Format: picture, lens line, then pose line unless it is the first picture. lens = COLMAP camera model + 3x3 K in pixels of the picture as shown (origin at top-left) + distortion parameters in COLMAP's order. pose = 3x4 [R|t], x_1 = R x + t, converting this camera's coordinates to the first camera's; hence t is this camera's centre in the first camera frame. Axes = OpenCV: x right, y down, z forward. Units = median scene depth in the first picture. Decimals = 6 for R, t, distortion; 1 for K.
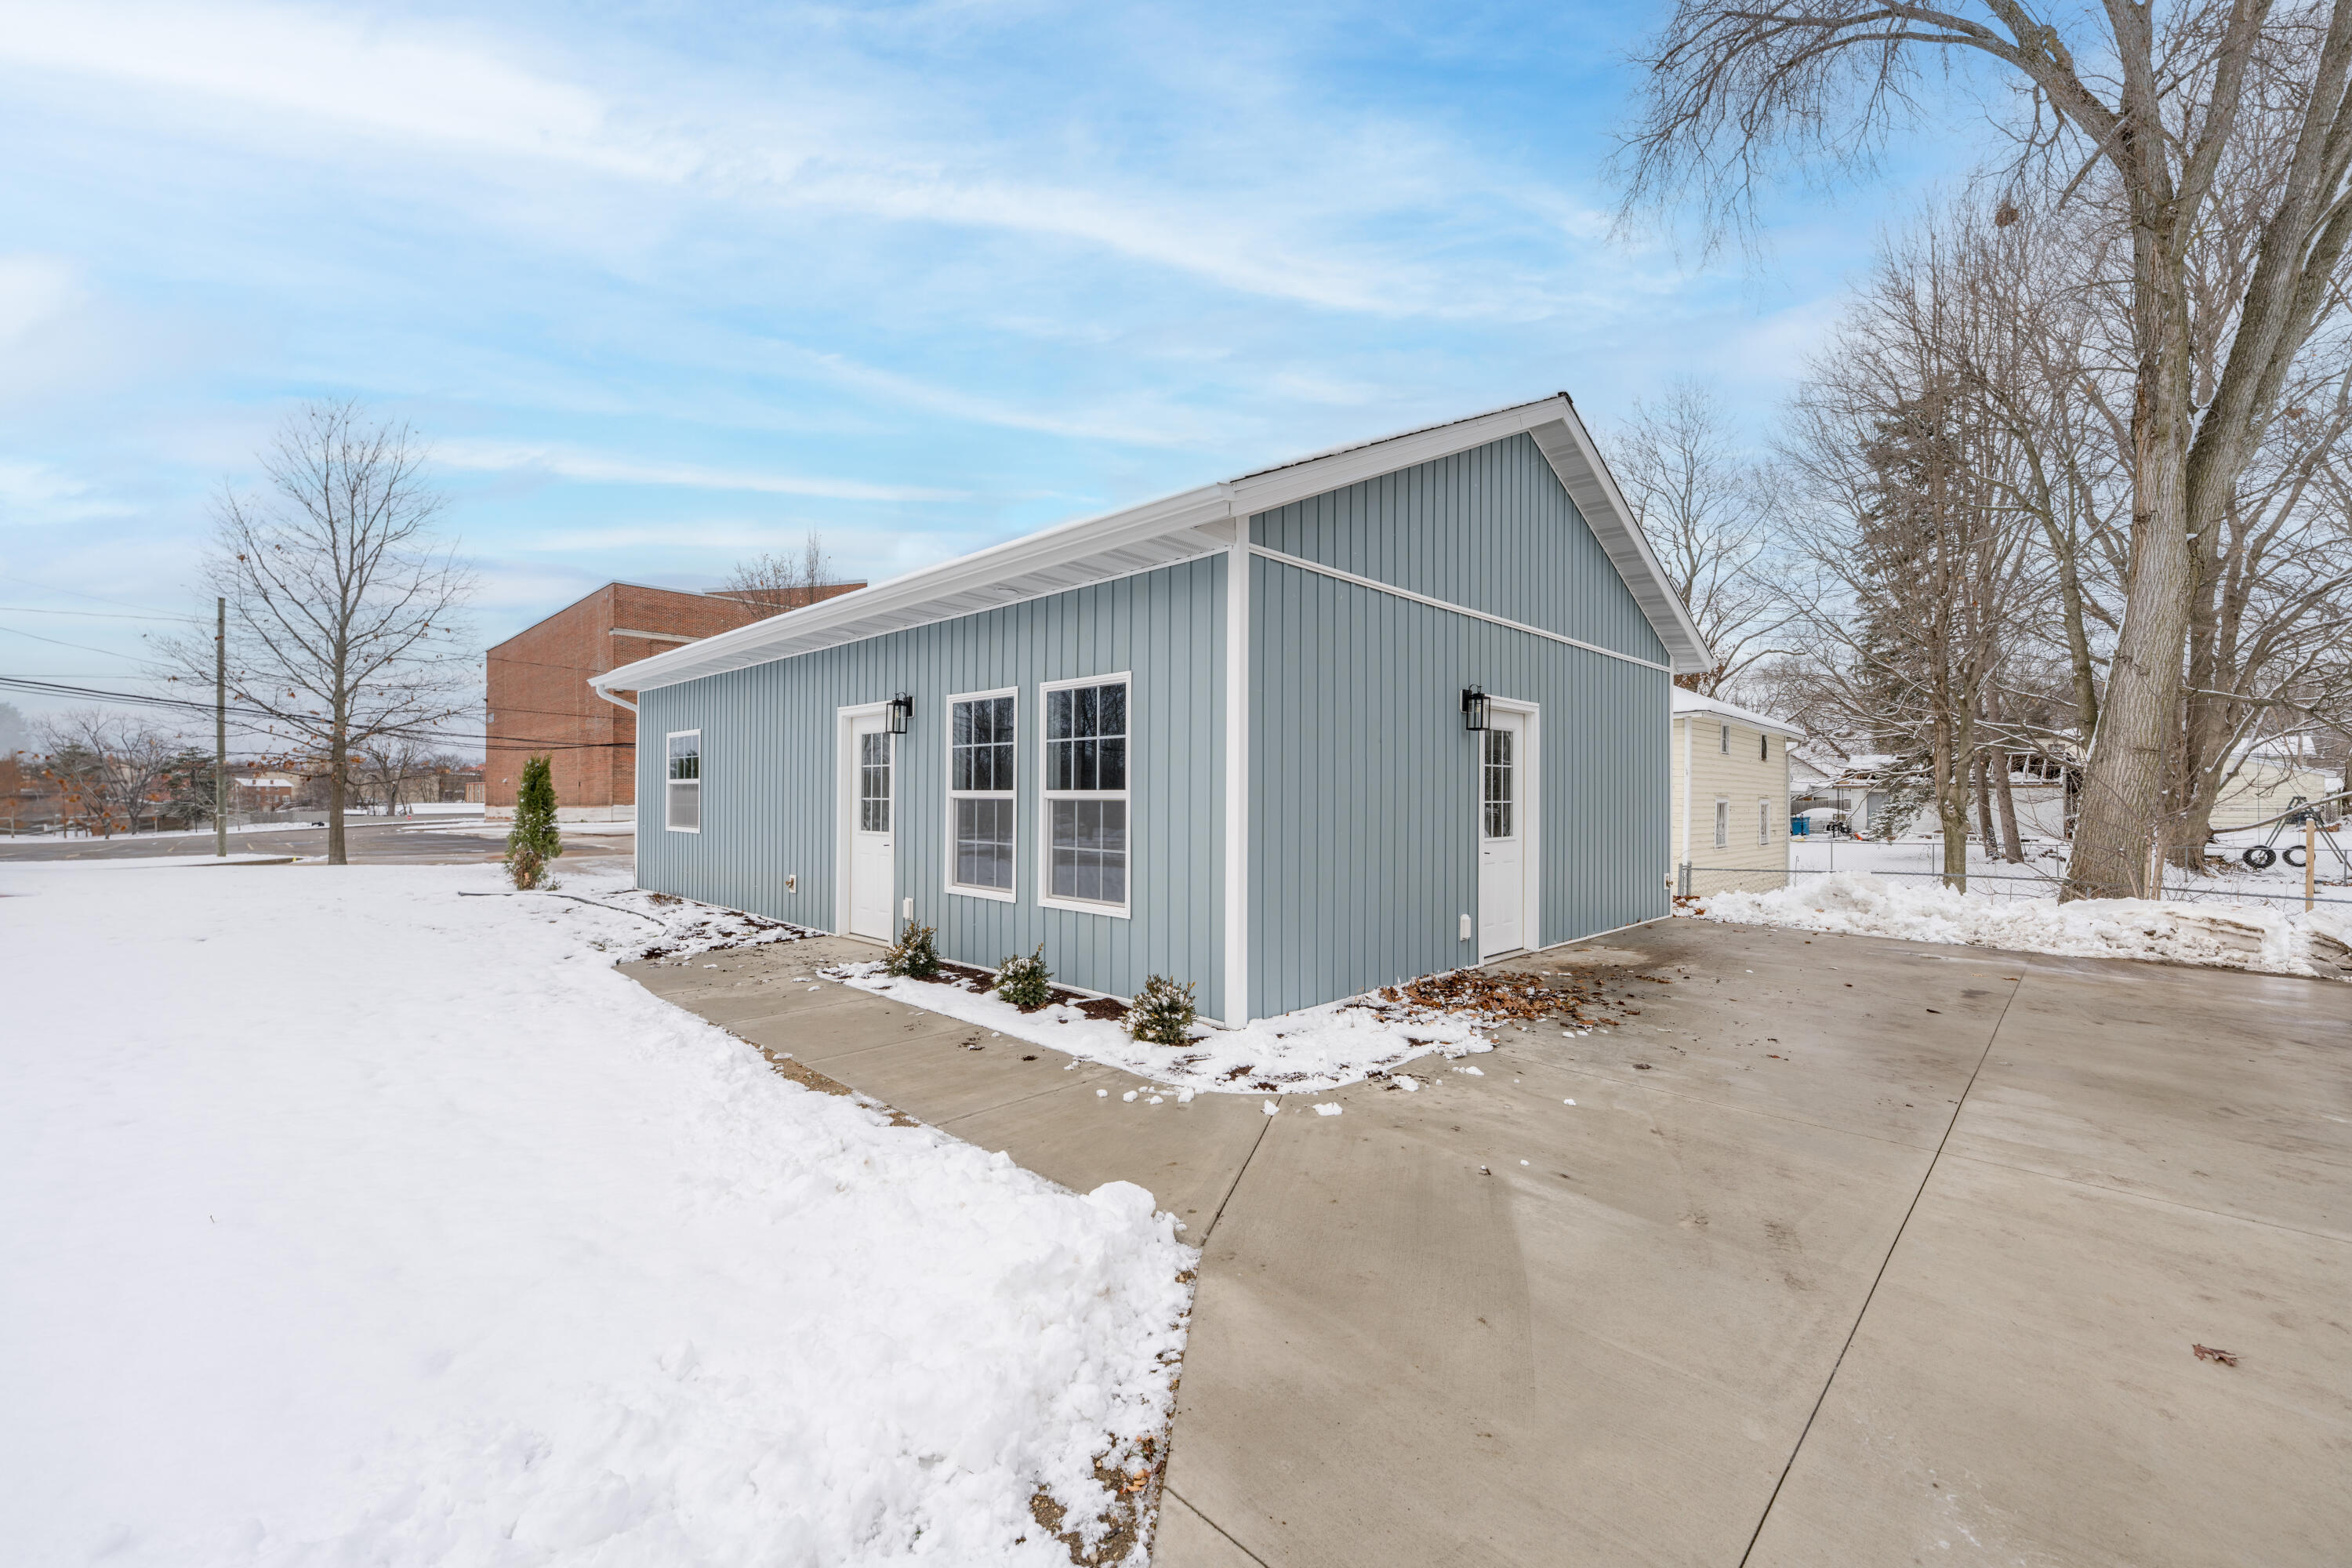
lens RADIAL K [[948.7, 0, 1176.6], [0, 948.7, 789.5], [0, 0, 1]] dist [-0.000396, -0.000037]
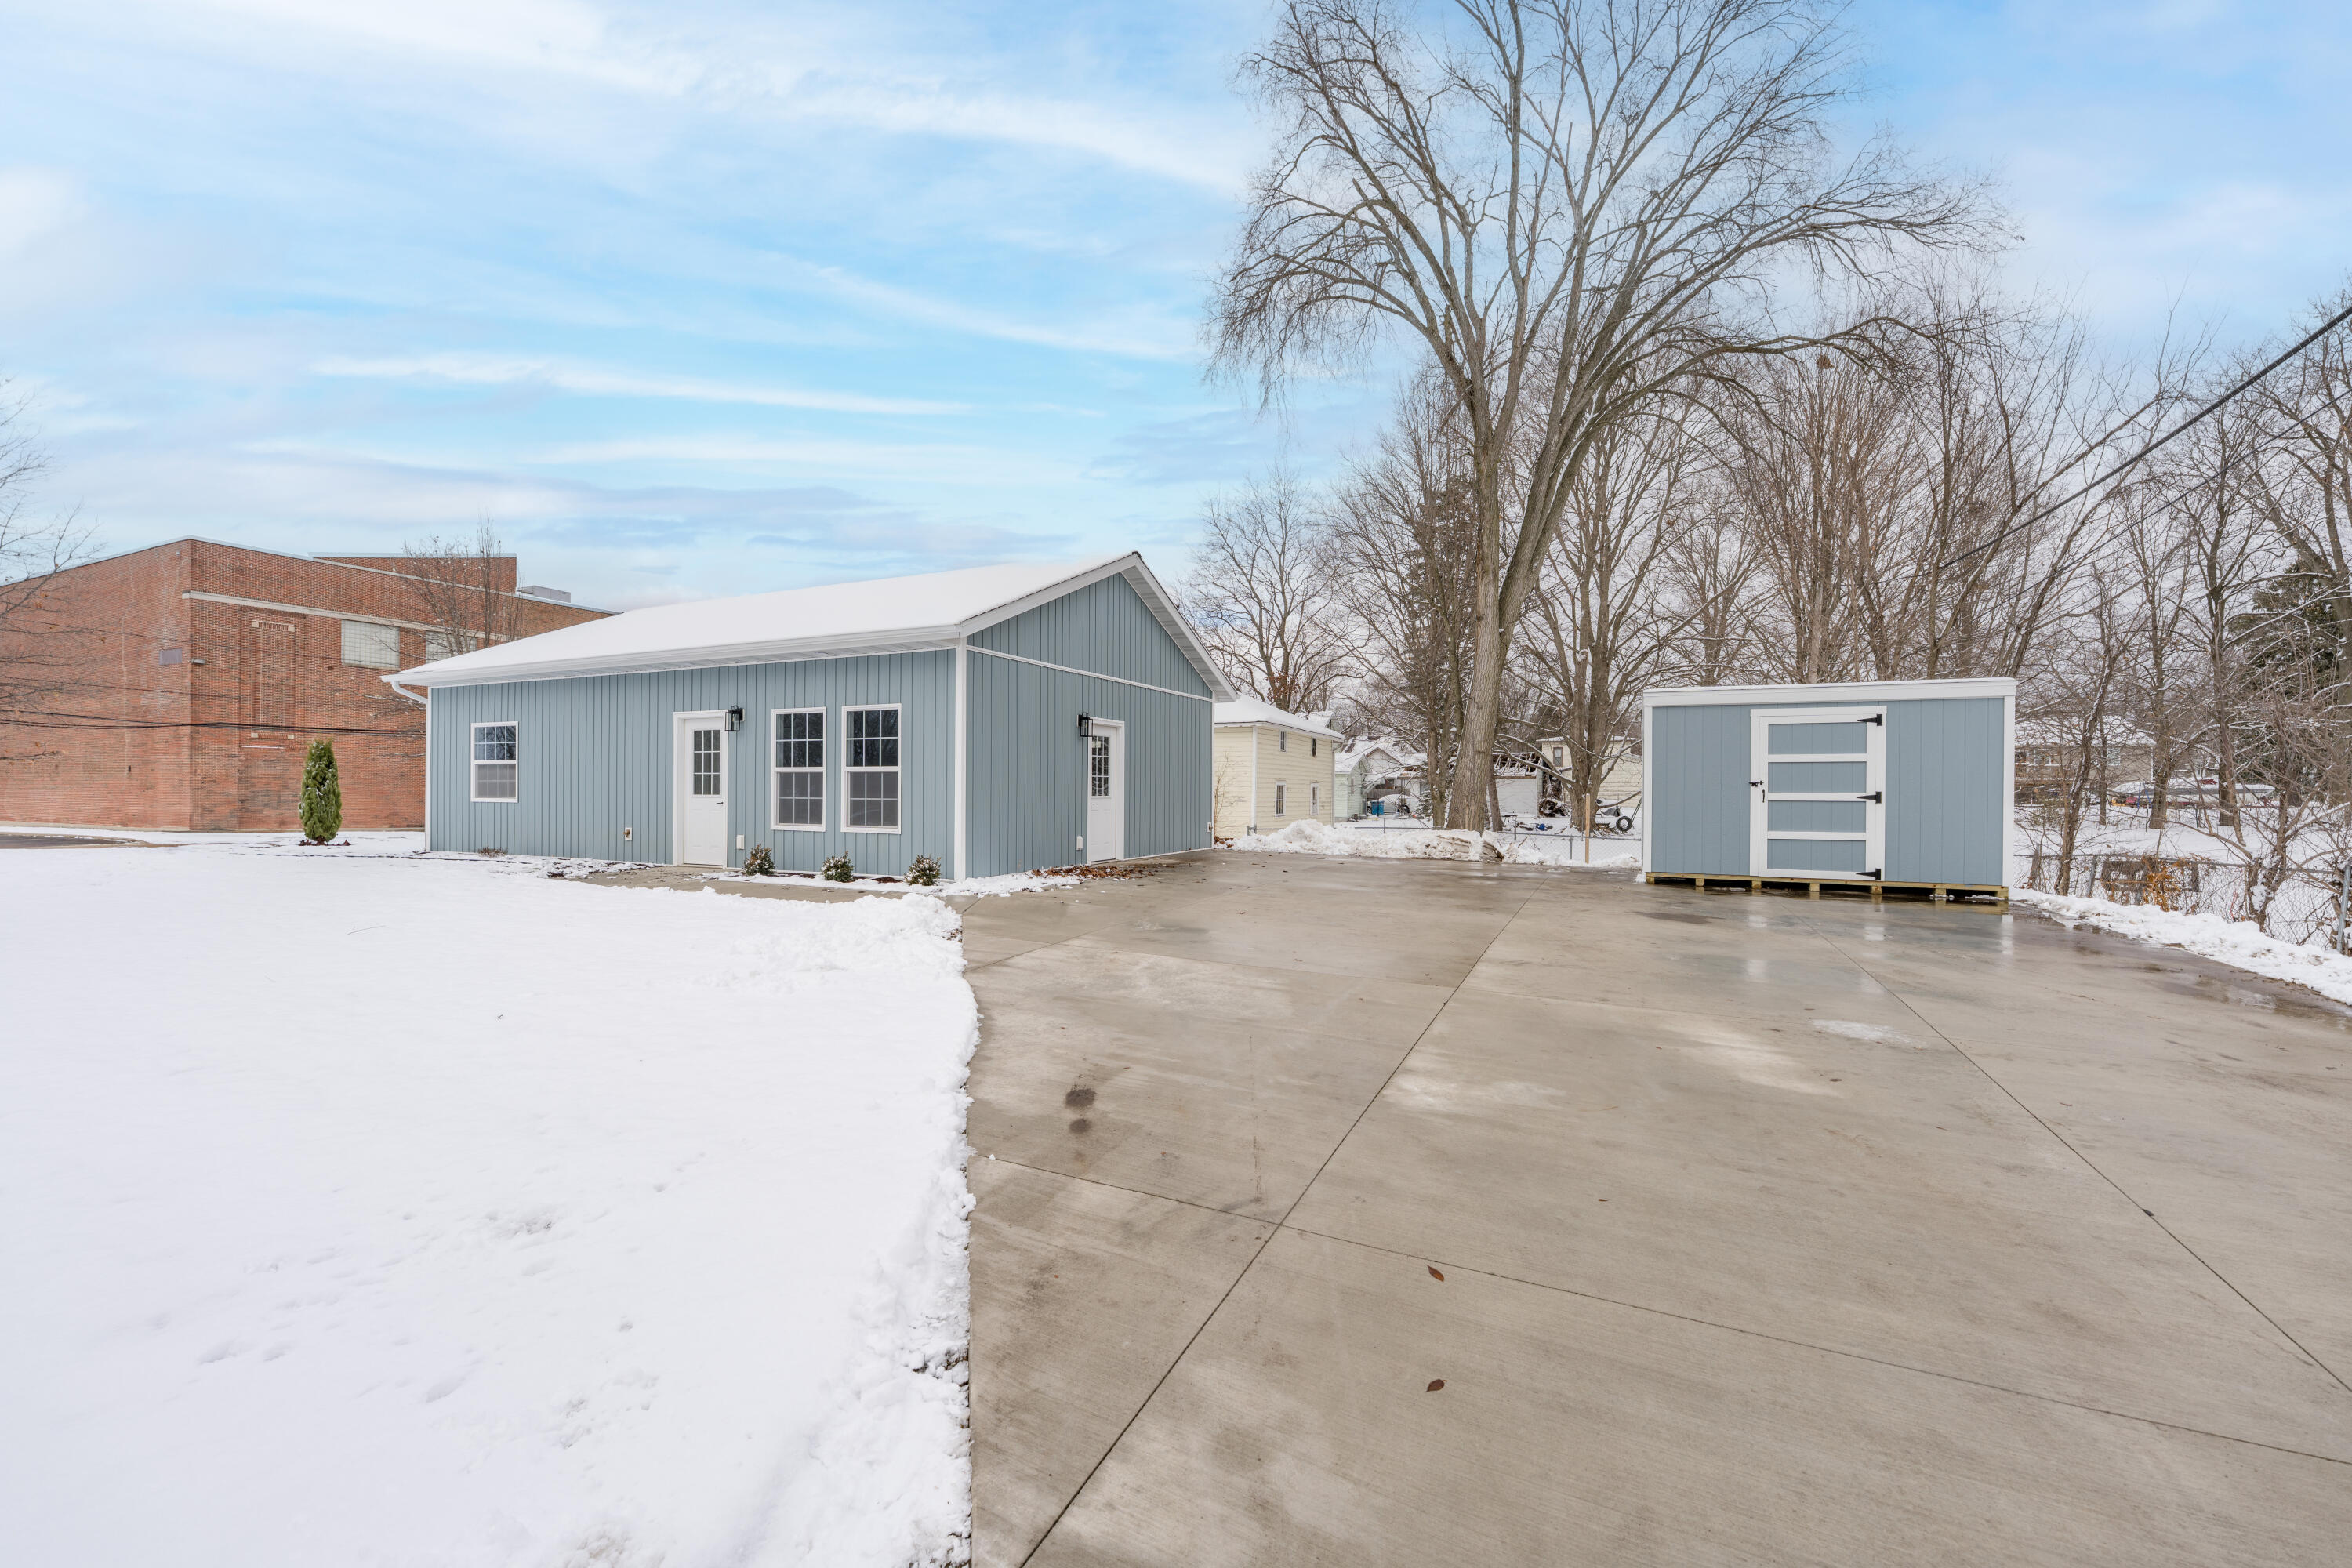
lens RADIAL K [[948.7, 0, 1176.6], [0, 948.7, 789.5], [0, 0, 1]] dist [-0.000396, -0.000037]
pose [[0.944944, 0.000012, 0.327233, -0.120690], [-0.002675, 0.999967, 0.007688, 0.025430], [-0.327222, -0.008141, 0.944912, -0.792981]]
